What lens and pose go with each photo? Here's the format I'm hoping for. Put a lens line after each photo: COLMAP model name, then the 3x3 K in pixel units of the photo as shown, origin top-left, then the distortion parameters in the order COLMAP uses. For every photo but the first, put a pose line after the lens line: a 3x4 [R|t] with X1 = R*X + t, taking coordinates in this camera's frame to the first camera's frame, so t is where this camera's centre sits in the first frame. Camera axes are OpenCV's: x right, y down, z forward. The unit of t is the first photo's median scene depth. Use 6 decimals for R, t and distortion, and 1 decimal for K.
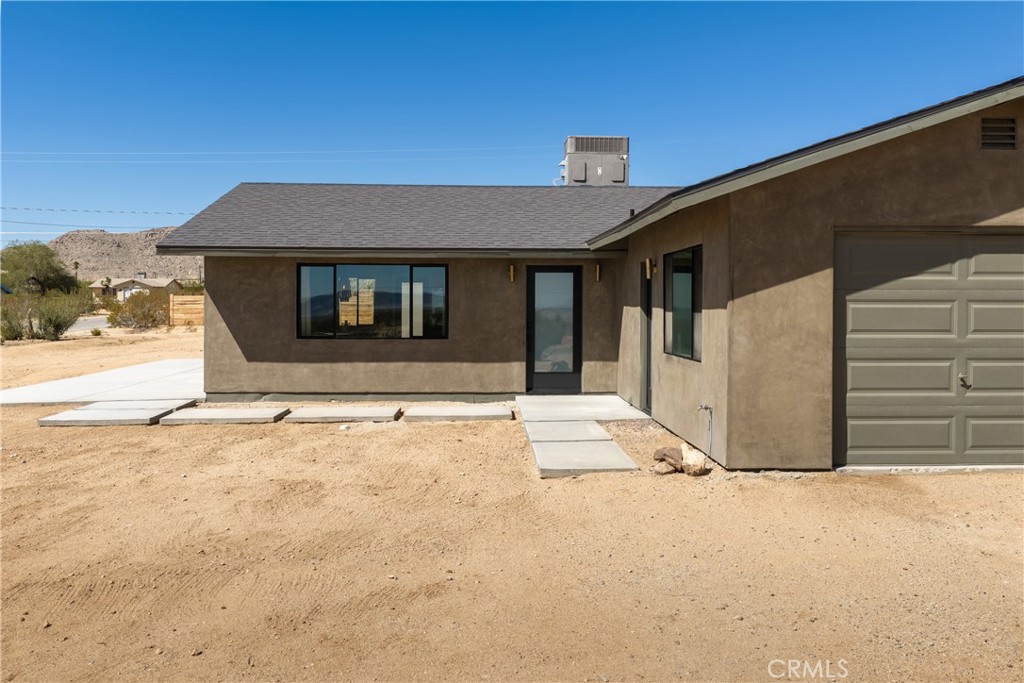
lens RADIAL K [[812.1, 0, 497.4], [0, 812.1, 316.1], [0, 0, 1]] dist [0.005669, 0.029539]
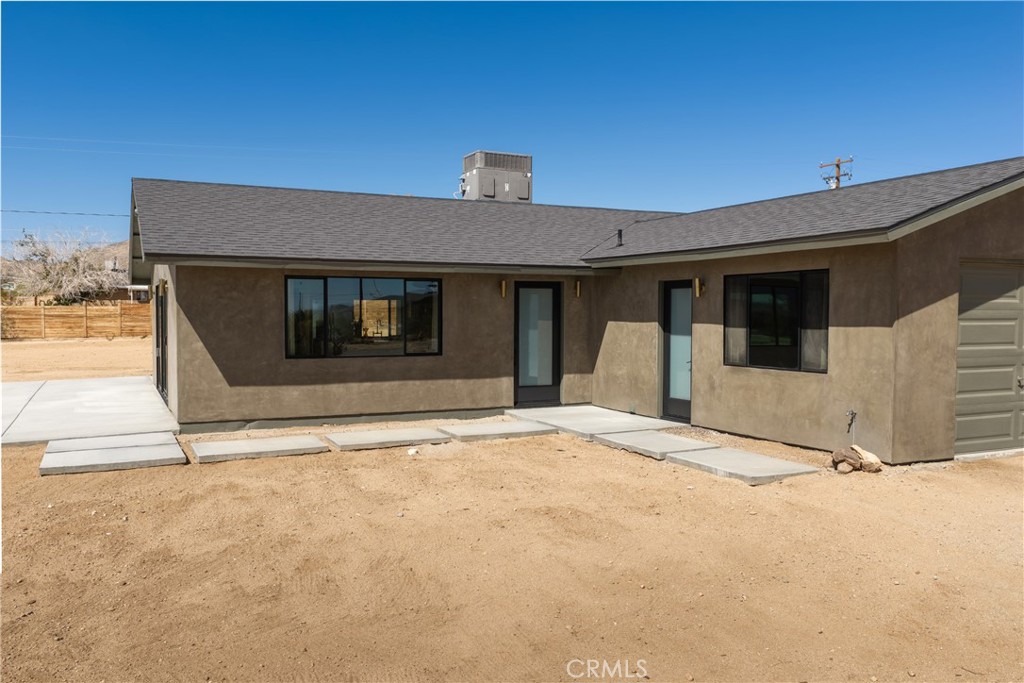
lens RADIAL K [[812.1, 0, 491.9], [0, 812.1, 345.4], [0, 0, 1]] dist [0.005669, 0.029539]
pose [[0.927268, -0.016549, 0.374033, -0.374441], [0.007007, 0.999615, 0.026857, -0.009893], [-0.374333, -0.022283, 0.927026, 0.073997]]
